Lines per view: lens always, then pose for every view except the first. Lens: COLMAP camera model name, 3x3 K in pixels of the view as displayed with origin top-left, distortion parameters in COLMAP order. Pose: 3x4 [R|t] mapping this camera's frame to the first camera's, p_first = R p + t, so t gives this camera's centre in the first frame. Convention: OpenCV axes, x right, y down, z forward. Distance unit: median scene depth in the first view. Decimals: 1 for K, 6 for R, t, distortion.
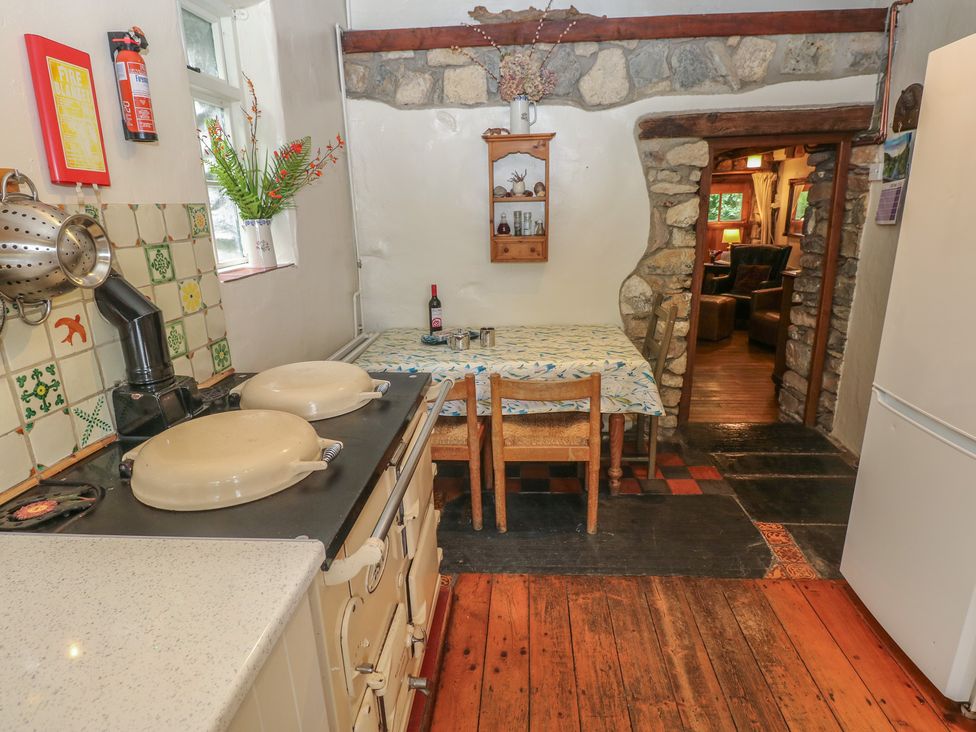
lens RADIAL K [[541.6, 0, 481.4], [0, 541.6, 361.6], [0, 0, 1]] dist [-0.005098, -0.007211]
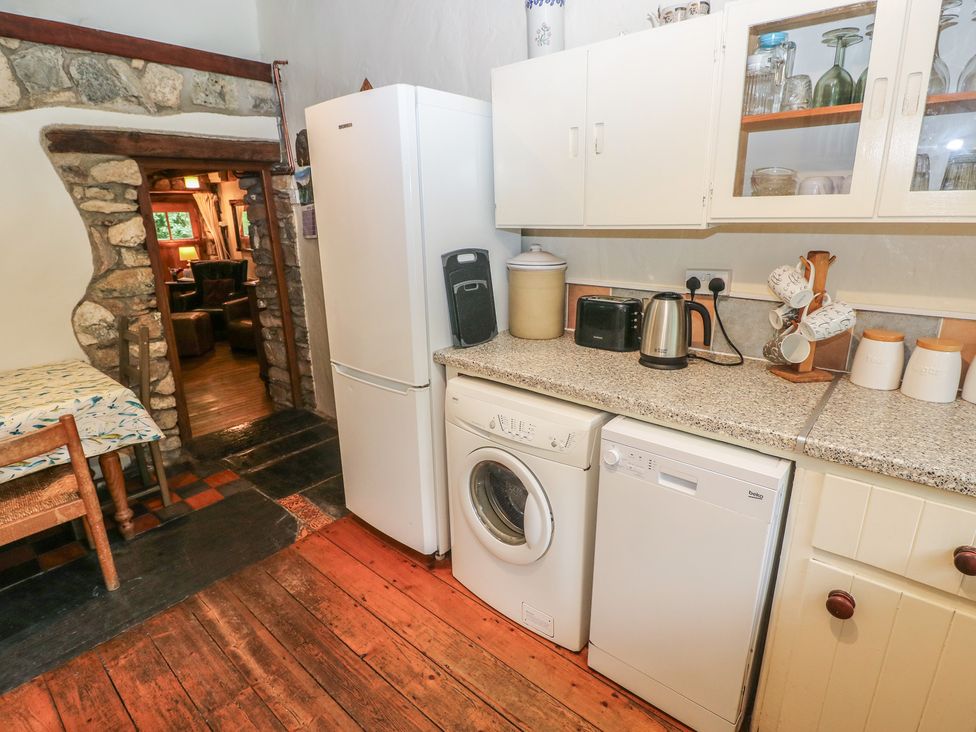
lens RADIAL K [[511.7, 0, 491.1], [0, 511.7, 360.3], [0, 0, 1]] dist [-0.003932, -0.010732]
pose [[0.583778, -0.207984, 0.784822, -0.009925], [0.224052, 0.970366, 0.090497, 0.011897], [-0.780387, 0.123011, 0.613078, -0.040429]]
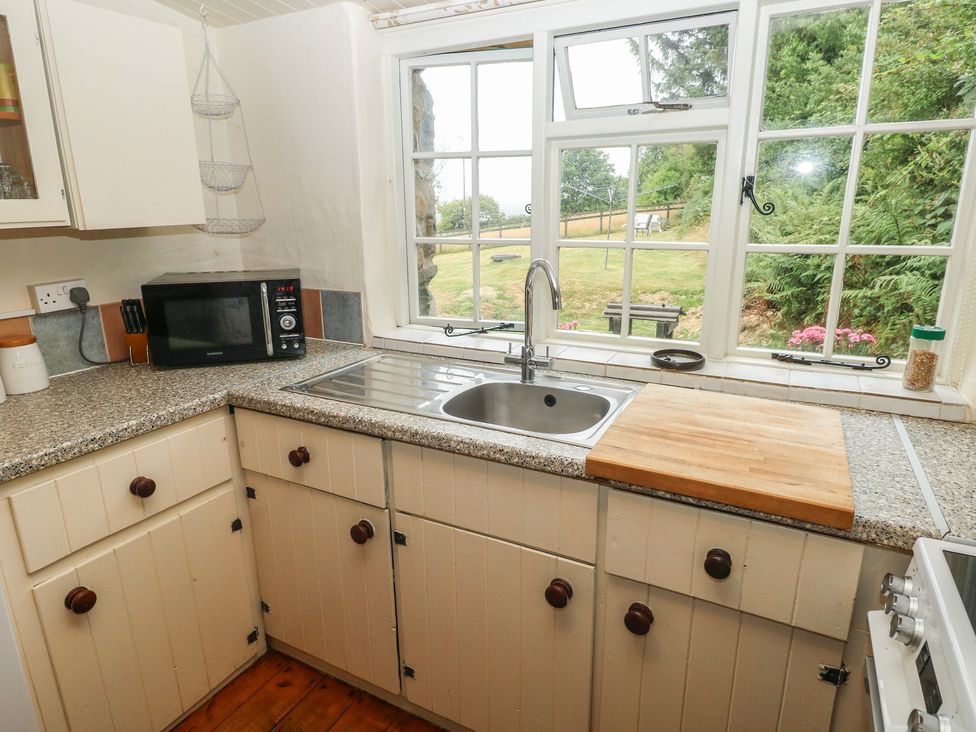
lens RADIAL K [[588.2, 0, 487.4], [0, 588.2, 363.7], [0, 0, 1]] dist [0.006264, -0.017128]
pose [[-0.921719, -0.071439, 0.381223, -0.041749], [0.134543, 0.862969, 0.487014, -0.054471], [-0.363776, 0.500181, -0.785803, 0.179307]]
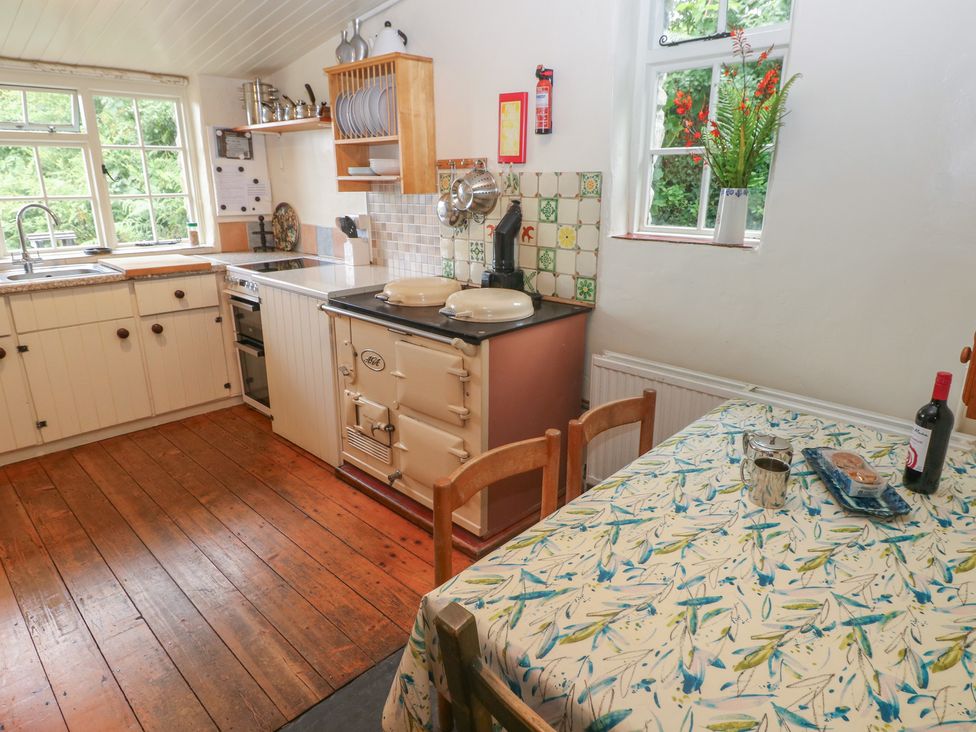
lens RADIAL K [[588.2, 0, 484.7], [0, 588.2, 361.7], [0, 0, 1]] dist [0.006264, -0.017128]
pose [[-0.637081, 0.249430, -0.729323, 0.488160], [-0.200424, 0.860041, 0.469211, -0.310073], [0.744284, 0.445099, -0.497924, 1.038505]]
